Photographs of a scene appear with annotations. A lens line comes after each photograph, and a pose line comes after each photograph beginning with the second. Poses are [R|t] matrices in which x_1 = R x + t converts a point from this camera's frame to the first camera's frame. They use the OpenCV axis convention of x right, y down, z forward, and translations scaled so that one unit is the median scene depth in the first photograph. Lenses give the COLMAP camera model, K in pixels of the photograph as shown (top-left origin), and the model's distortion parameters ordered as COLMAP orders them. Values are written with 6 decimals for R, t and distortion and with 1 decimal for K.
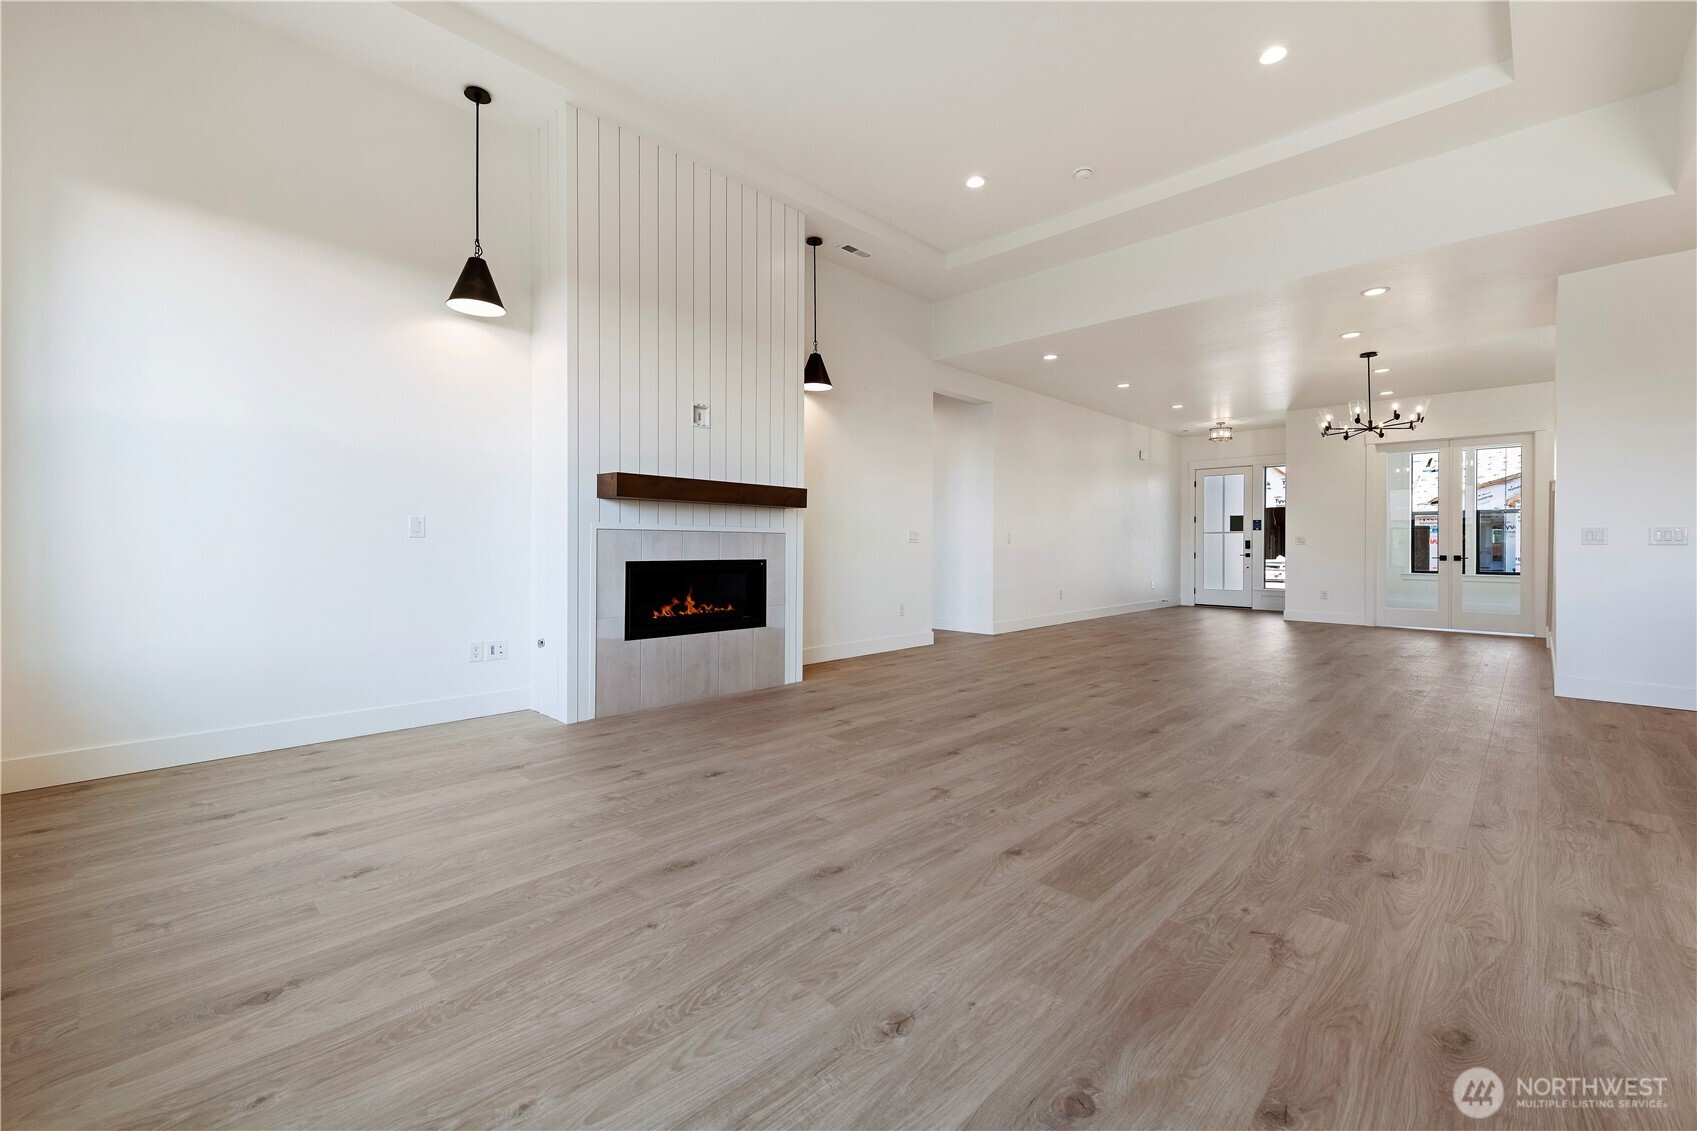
lens RADIAL K [[707.6, 0, 848.0], [0, 707.6, 556.8], [0, 0, 1]] dist [0.002915, 0.000607]
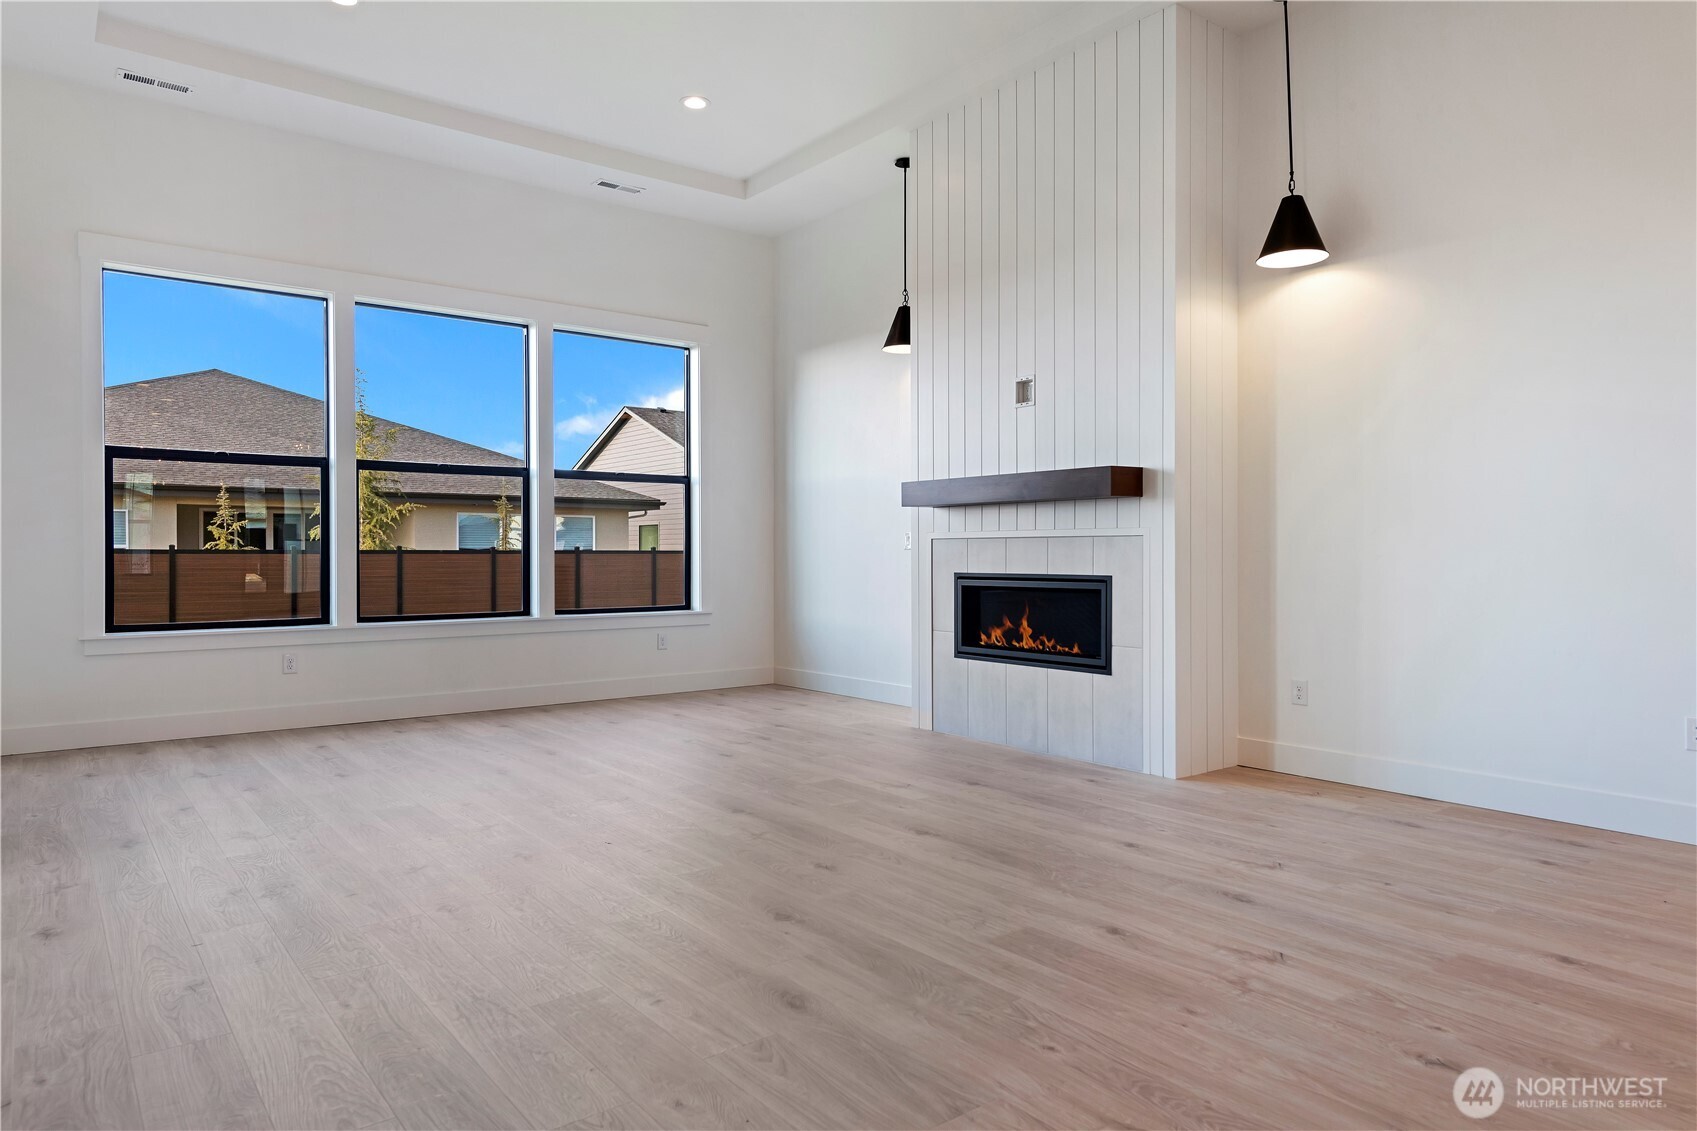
lens RADIAL K [[1063.2, 0, 847.2], [0, 1063.2, 560.2], [0, 0, 1]] dist [0.009408, -0.001302]
pose [[-0.143191, -0.002135, -0.989693, 1.085544], [-0.017154, 0.999853, 0.000325, -0.008078], [0.989546, 0.017024, -0.143207, 1.056249]]
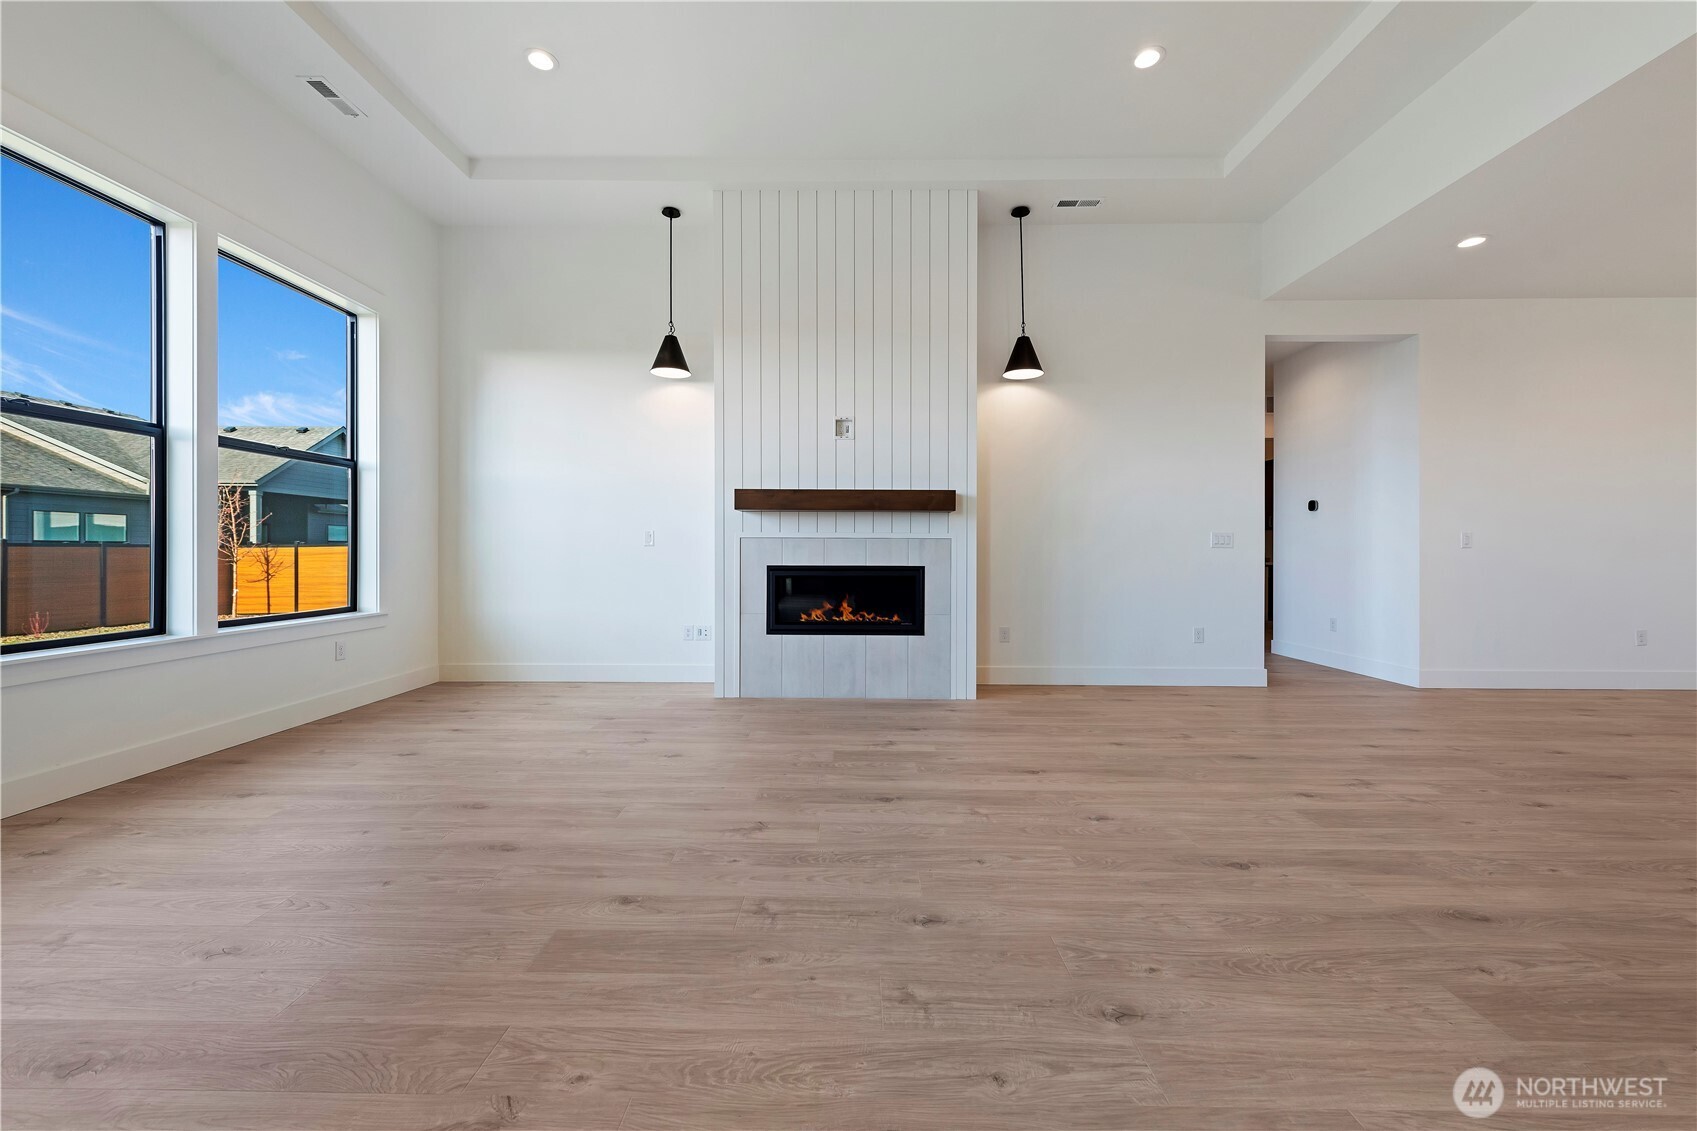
lens RADIAL K [[673.8, 0, 847.3], [0, 673.8, 559.9], [0, 0, 1]] dist [0.003957, -0.001115]
pose [[0.685594, 0.004591, -0.727970, 0.566714], [-0.009909, 0.999946, -0.003025, -0.000883], [0.727917, 0.009288, 0.685602, 0.345657]]
